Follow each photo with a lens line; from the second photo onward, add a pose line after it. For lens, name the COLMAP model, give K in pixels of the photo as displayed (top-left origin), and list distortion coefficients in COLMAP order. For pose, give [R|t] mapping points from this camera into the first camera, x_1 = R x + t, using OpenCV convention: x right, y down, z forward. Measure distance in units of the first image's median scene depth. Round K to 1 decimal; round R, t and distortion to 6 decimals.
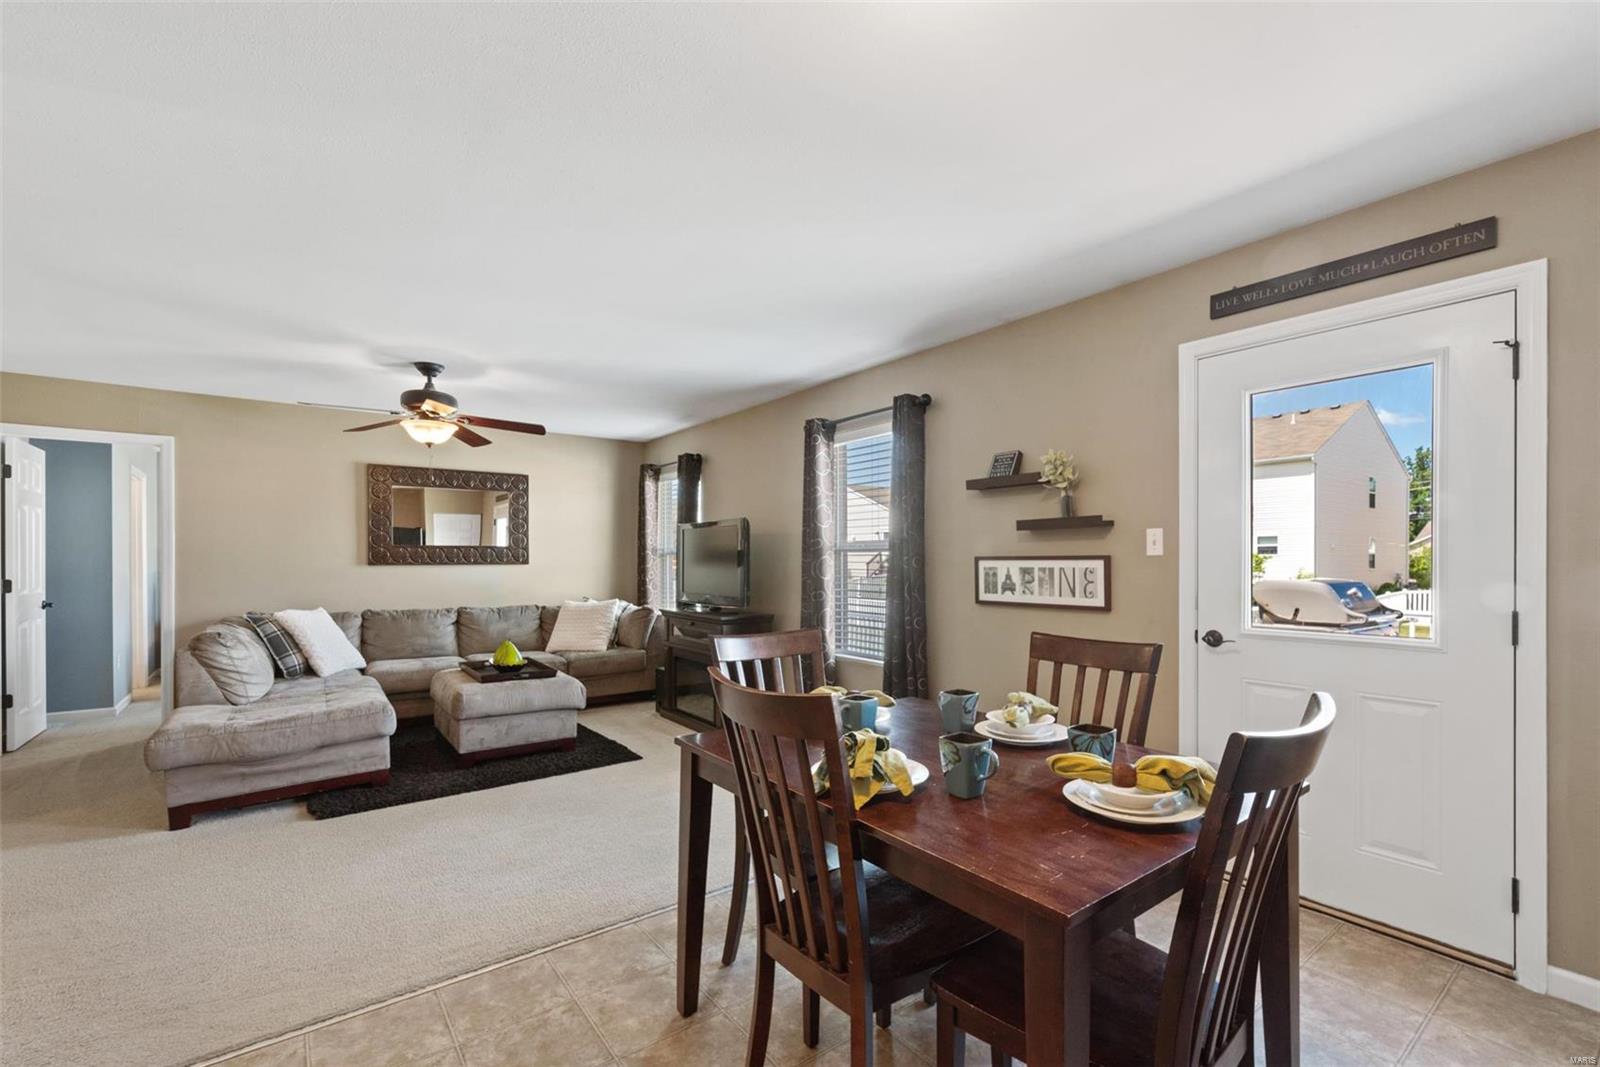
lens RADIAL K [[695.5, 0, 828.6], [0, 695.5, 562.7], [0, 0, 1]] dist [0.002827, 0.000142]
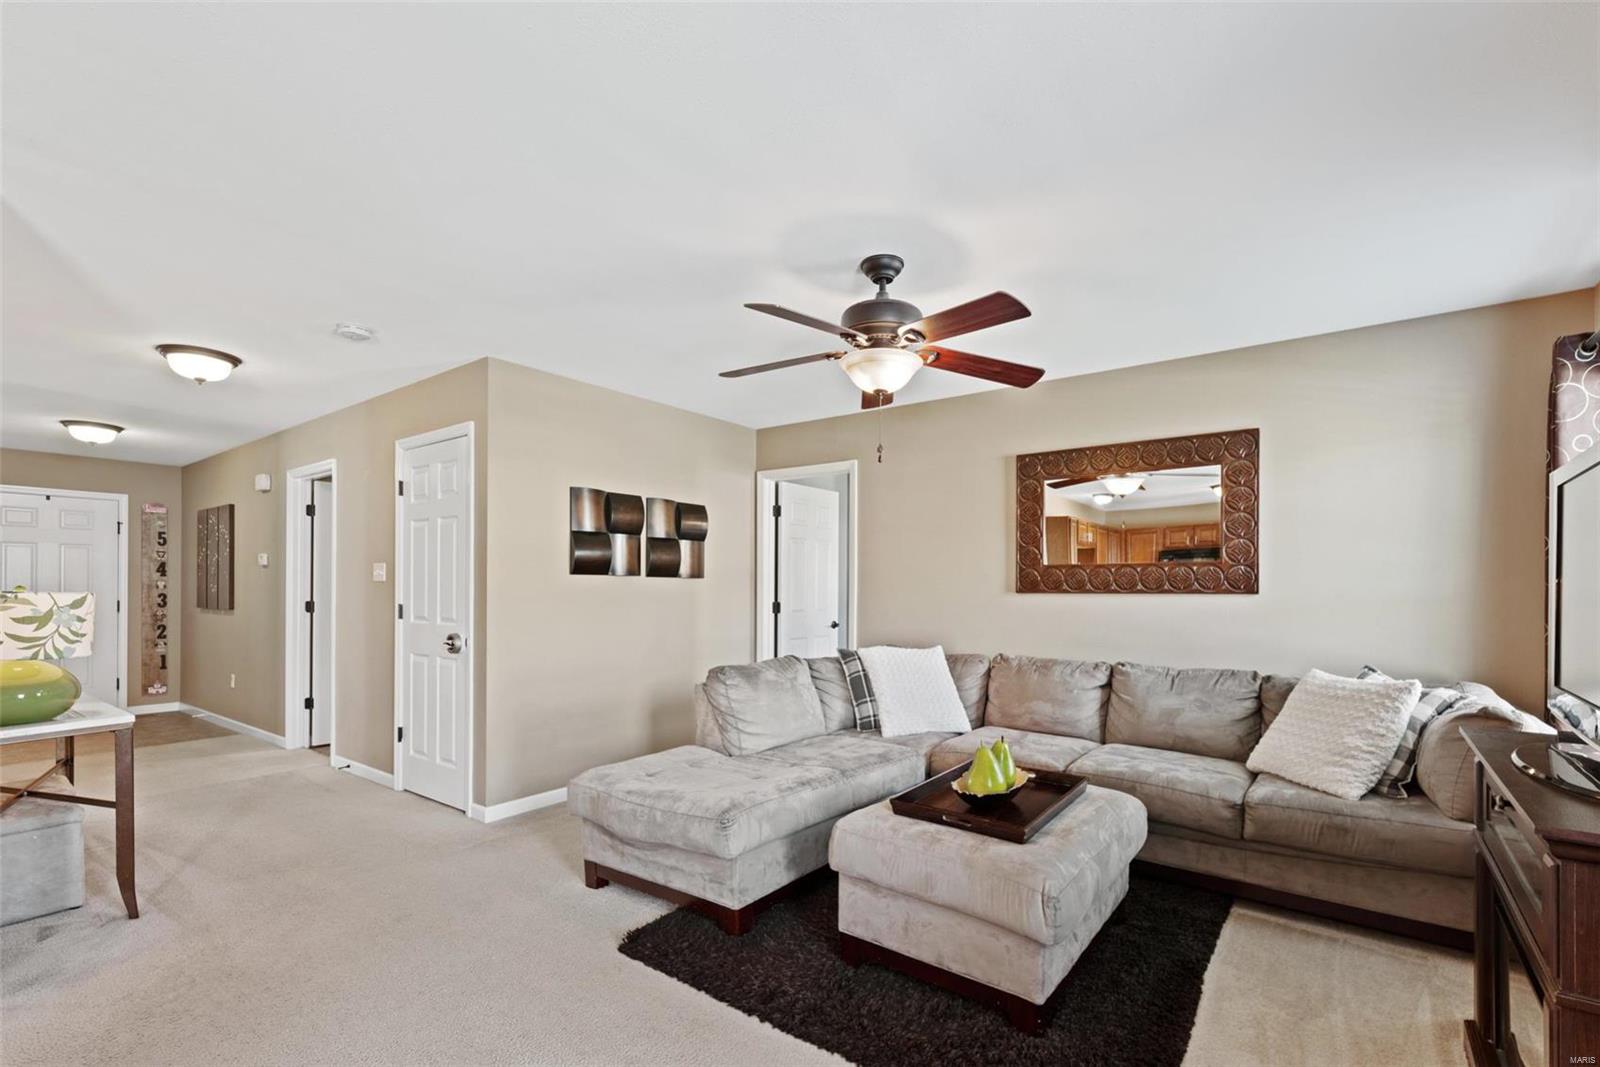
lens RADIAL K [[717.5, 0, 818.0], [0, 717.5, 589.8], [0, 0, 1]] dist [0.001554, 0.000476]
pose [[0.269767, 0.002612, -0.962922, 0.014506], [-0.007221, 0.999974, 0.000689, 0.001358], [0.962899, 0.006767, 0.269778, 0.682052]]
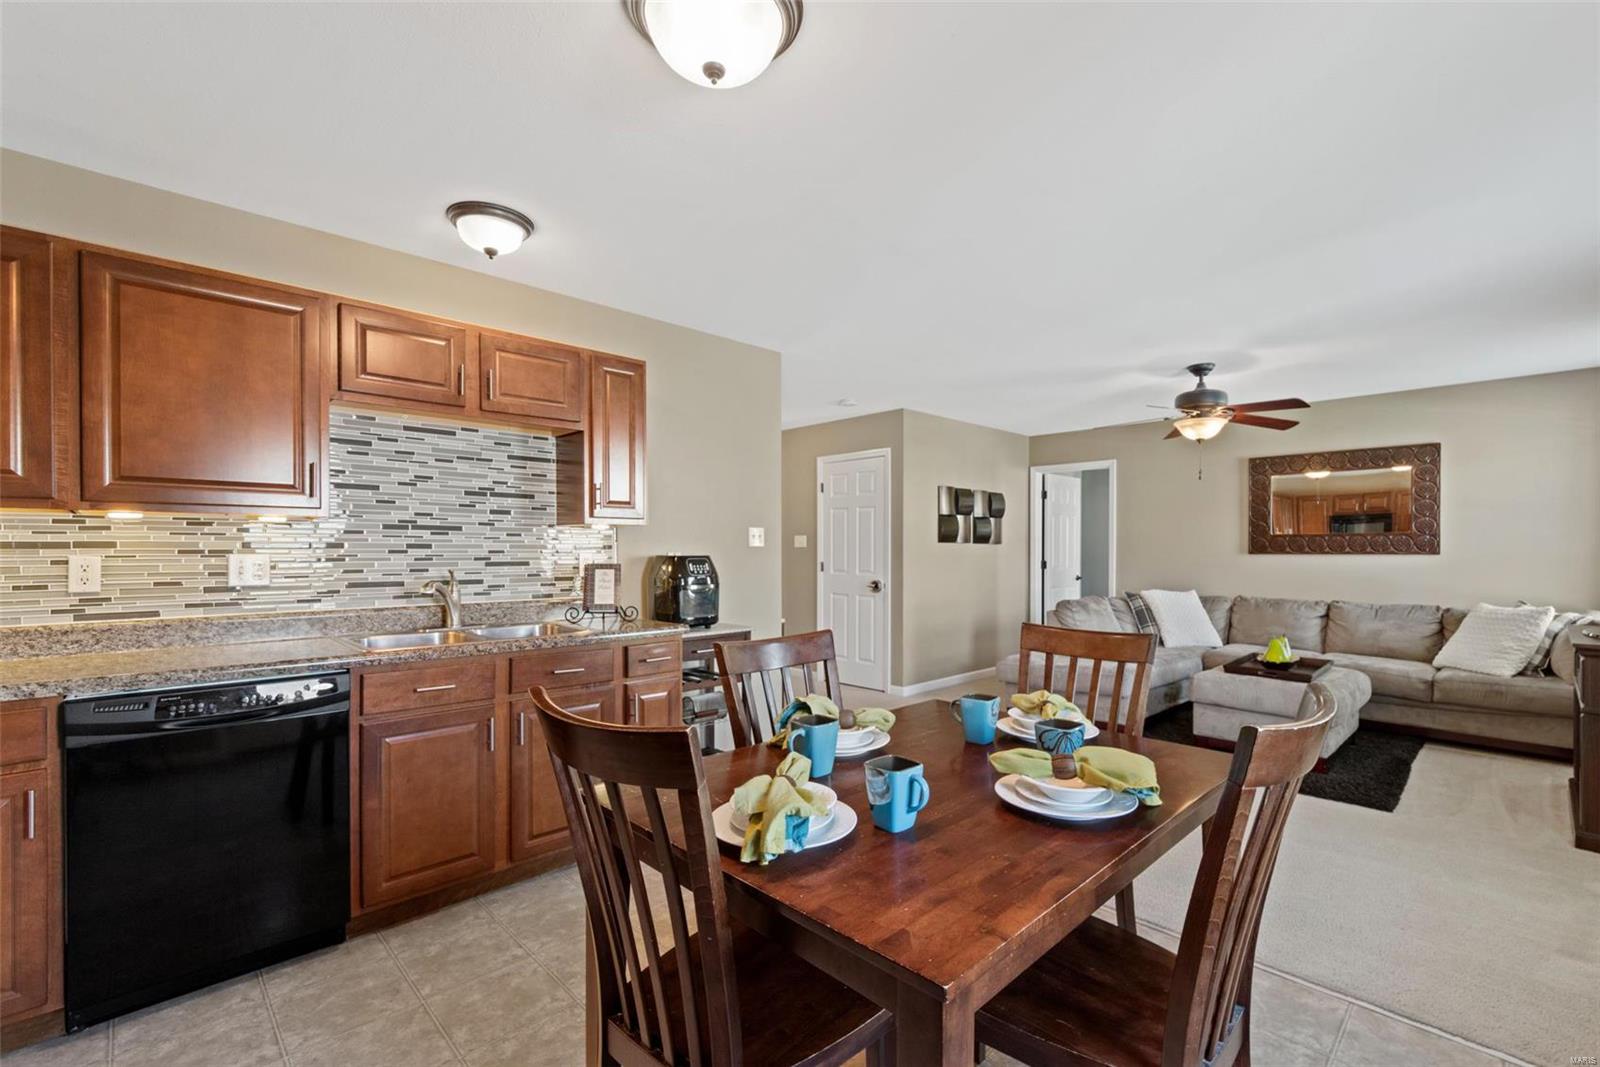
lens RADIAL K [[702.3, 0, 821.9], [0, 702.3, 553.7], [0, 0, 1]] dist [0.000440, 0.000159]
pose [[0.118384, 0.007635, -0.992939, 0.371280], [-0.003902, 0.999966, 0.007223, -0.002302], [0.992960, 0.003019, 0.118410, 0.262733]]
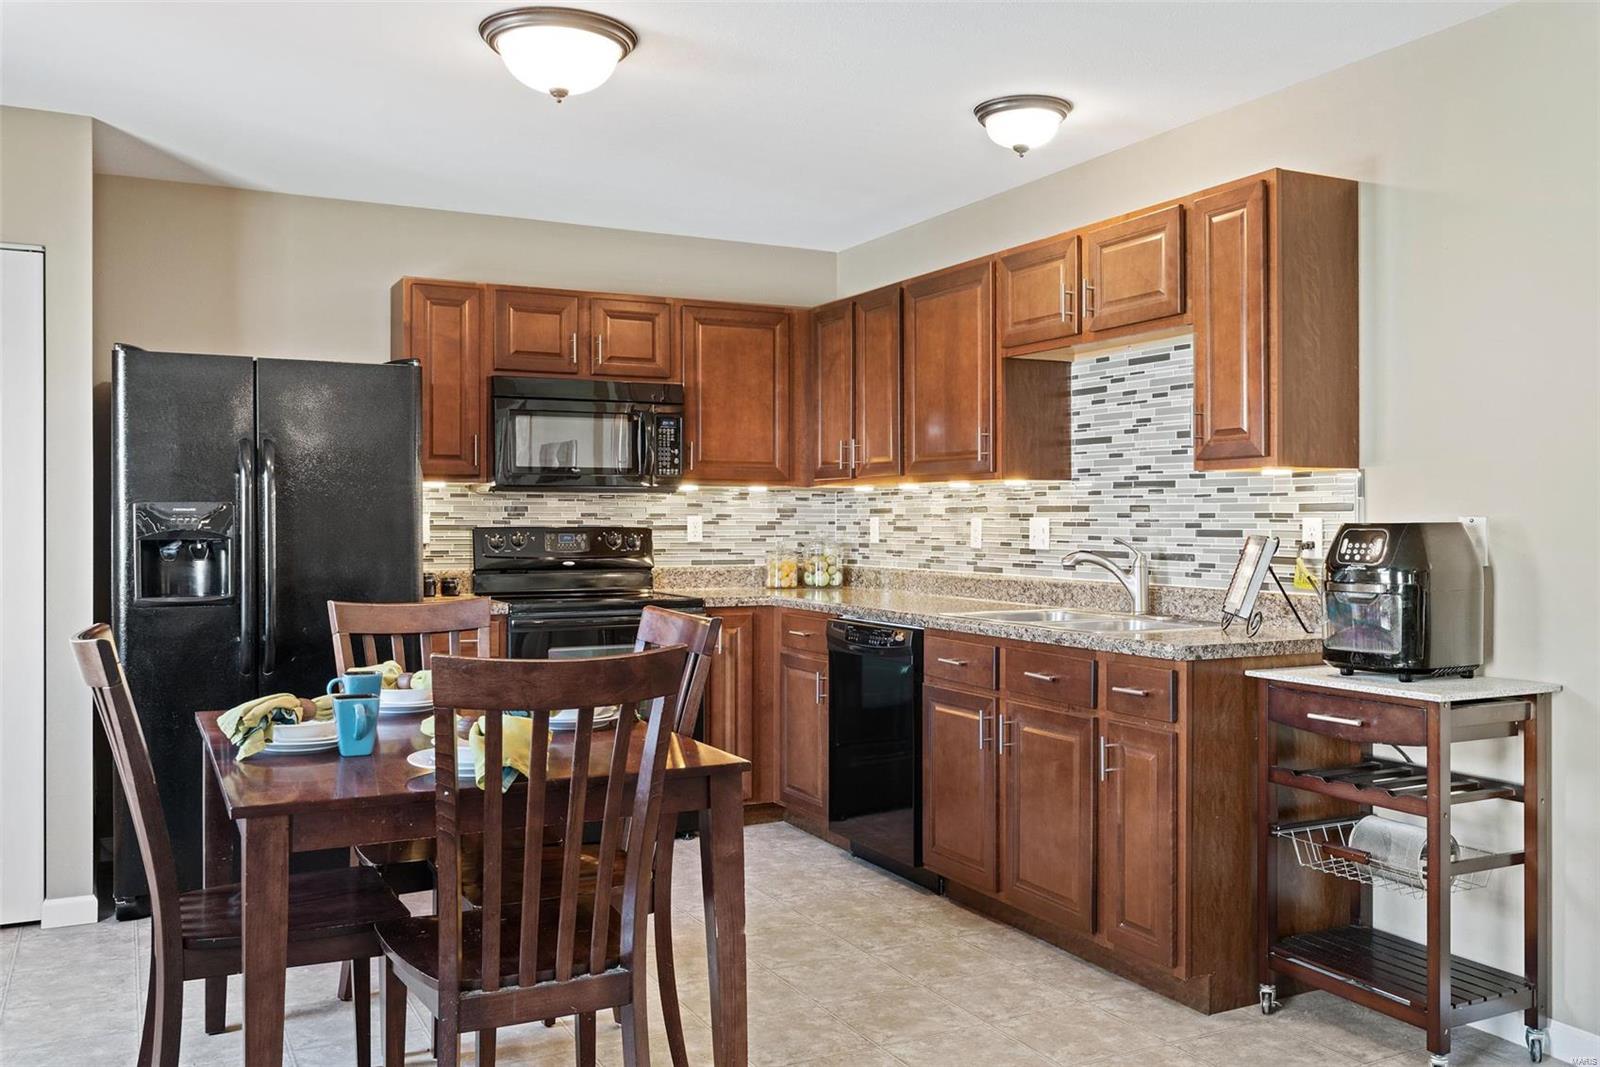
lens RADIAL K [[1355.4, 0, 851.4], [0, 1355.4, 525.4], [0, 0, 1]] dist [-0.004358, -0.002901]
pose [[-0.985825, -0.000856, 0.167773, -0.214759], [0.000619, 0.999962, 0.008736, 0.000256], [-0.167774, 0.008716, -0.985787, 0.911783]]
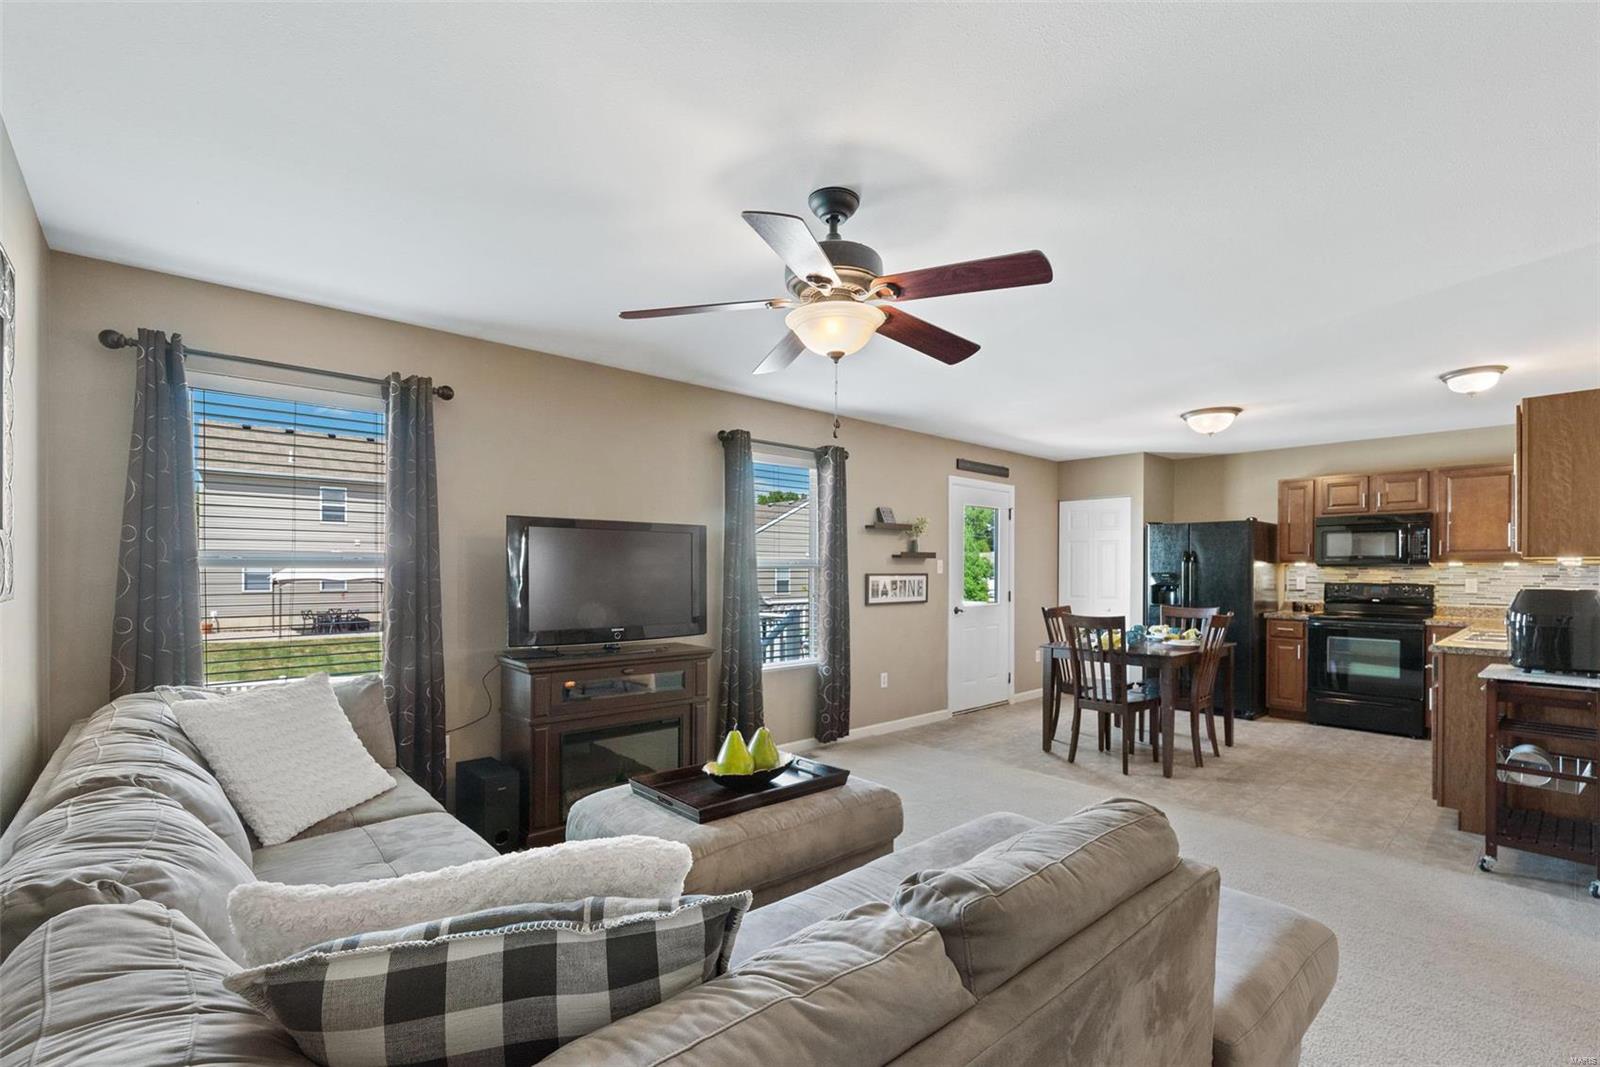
lens RADIAL K [[708.0, 0, 810.9], [0, 708.0, 574.0], [0, 0, 1]] dist [-0.001789, -0.000465]
pose [[-0.080060, -0.005248, 0.996776, -0.949781], [0.000038, 0.999986, 0.005268, -0.011743], [-0.996790, 0.000459, -0.080059, 0.926244]]
